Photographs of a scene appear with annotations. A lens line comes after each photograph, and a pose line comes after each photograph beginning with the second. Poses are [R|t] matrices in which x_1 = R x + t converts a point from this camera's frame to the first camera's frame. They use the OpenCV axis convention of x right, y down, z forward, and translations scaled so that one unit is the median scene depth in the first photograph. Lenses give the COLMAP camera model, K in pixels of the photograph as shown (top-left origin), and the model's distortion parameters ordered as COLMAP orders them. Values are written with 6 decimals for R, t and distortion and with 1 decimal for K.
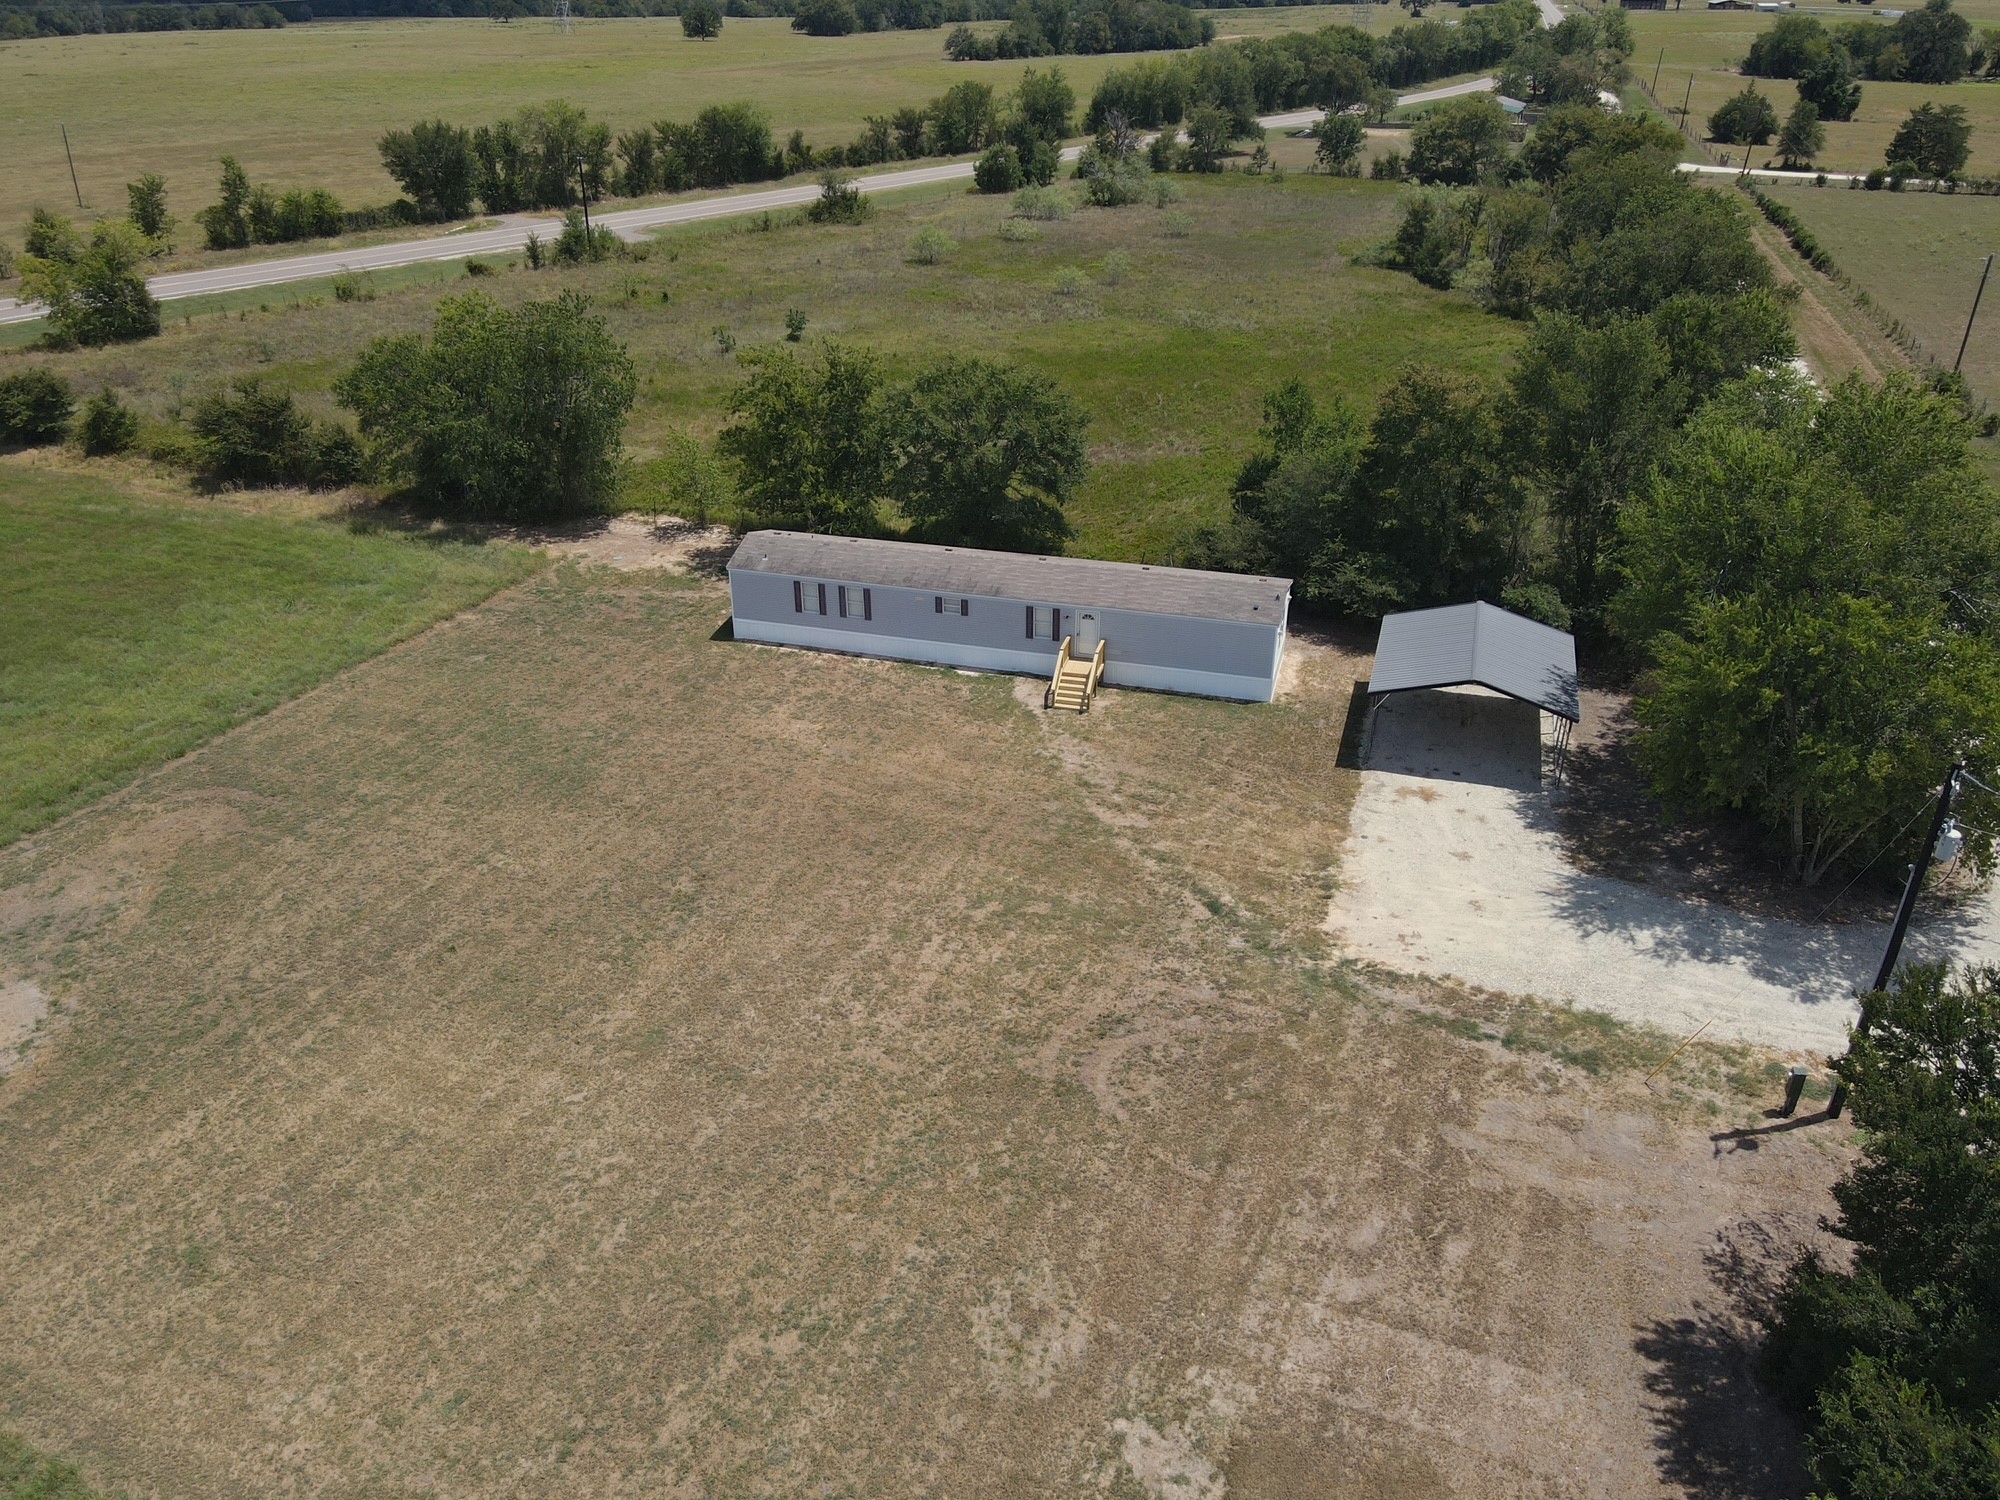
lens RADIAL K [[1480.2, 0, 1000.0], [0, 1480.2, 750.0], [0, 0, 1]] dist [-0.000389, 0.010415]
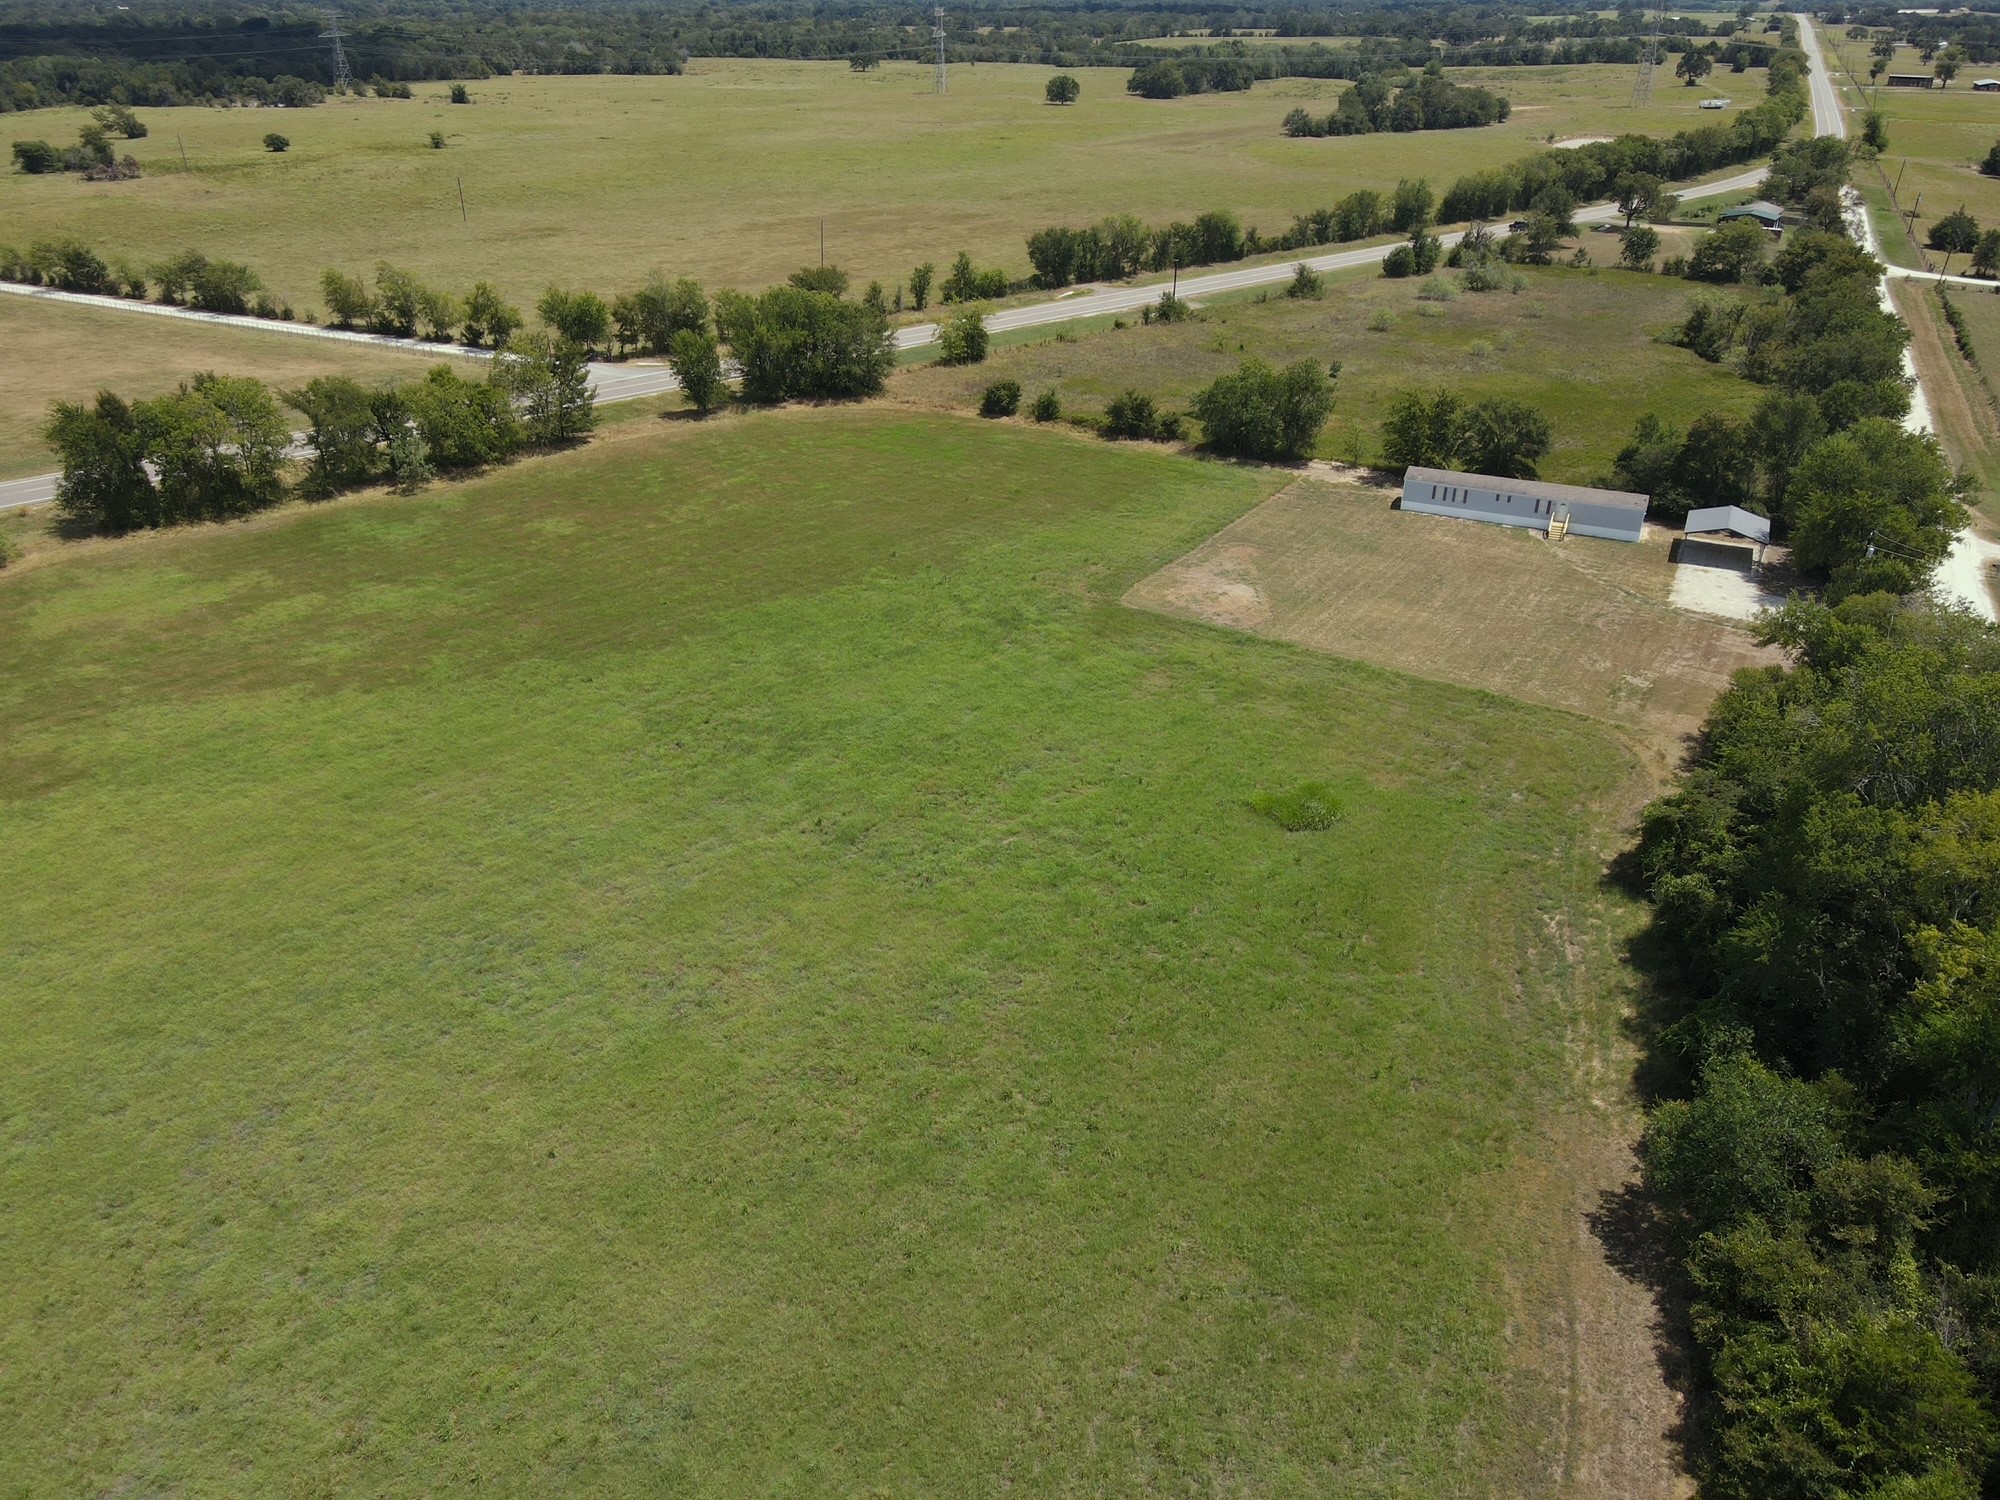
lens RADIAL K [[1470.0, 0, 986.3], [0, 1470.0, 752.7], [0, 0, 1]] dist [0.003227, 0.004796]
pose [[0.987871, 0.080028, -0.133066, -0.396802], [-0.080587, 0.996747, 0.001185, 0.296929], [0.132728, 0.009553, 0.991106, -1.163853]]
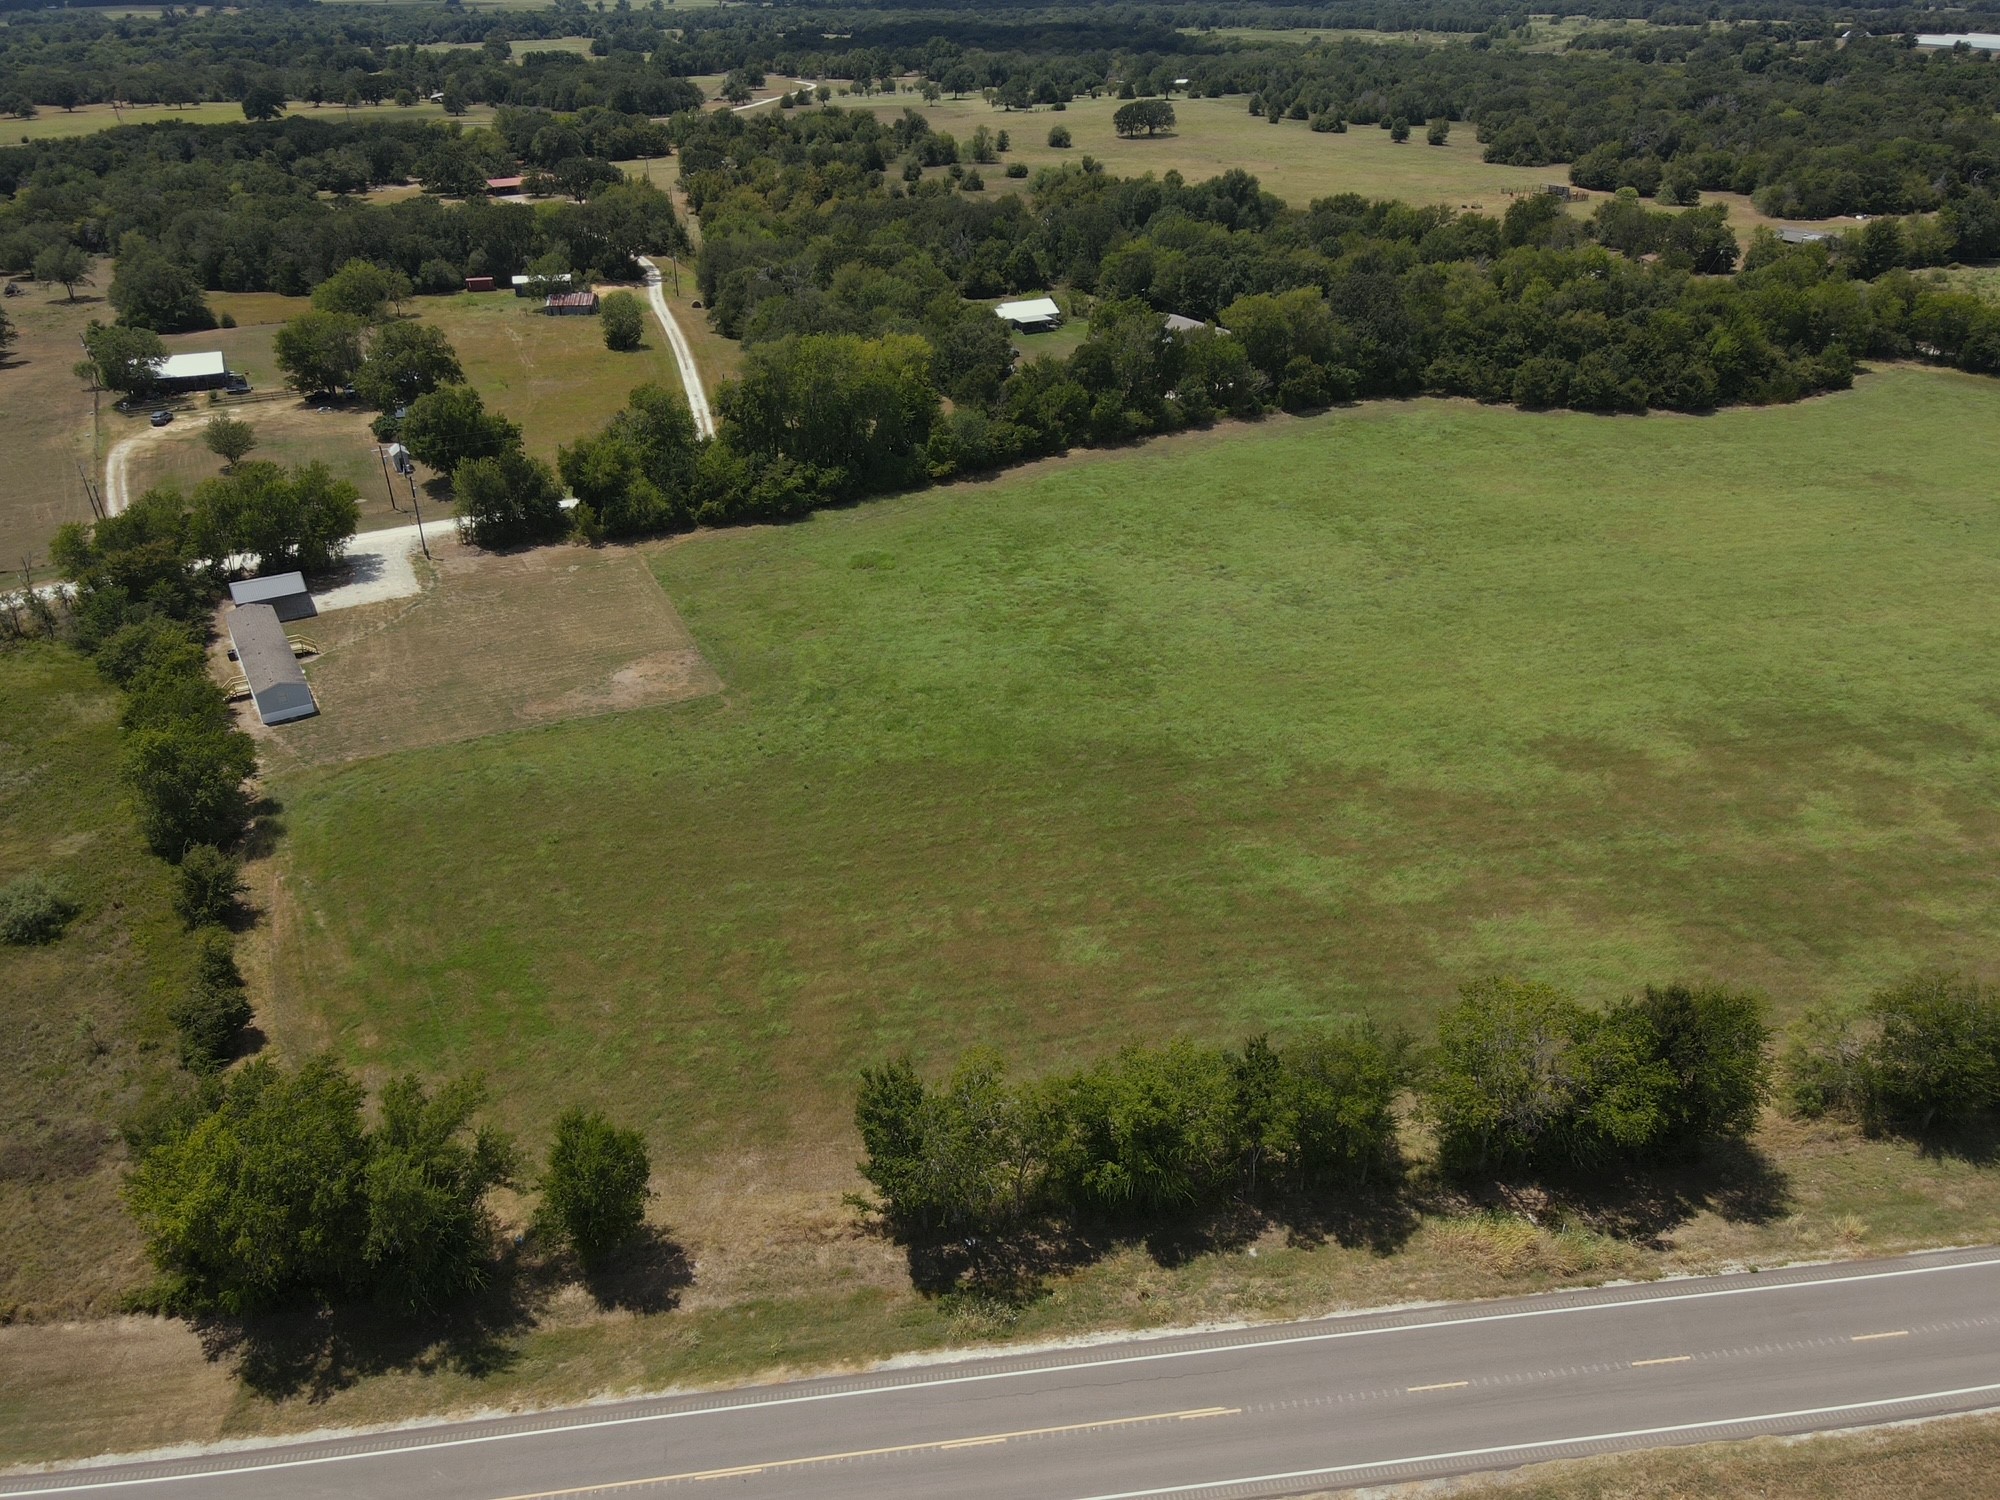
lens RADIAL K [[1480.2, 0, 1000.0], [0, 1480.2, 750.0], [0, 0, 1]] dist [-0.000389, 0.010415]
pose [[-0.732063, -0.319913, 0.601447, -1.917371], [0.331412, 0.604113, 0.724716, -1.101433], [-0.595189, 0.729865, -0.336226, 0.952364]]
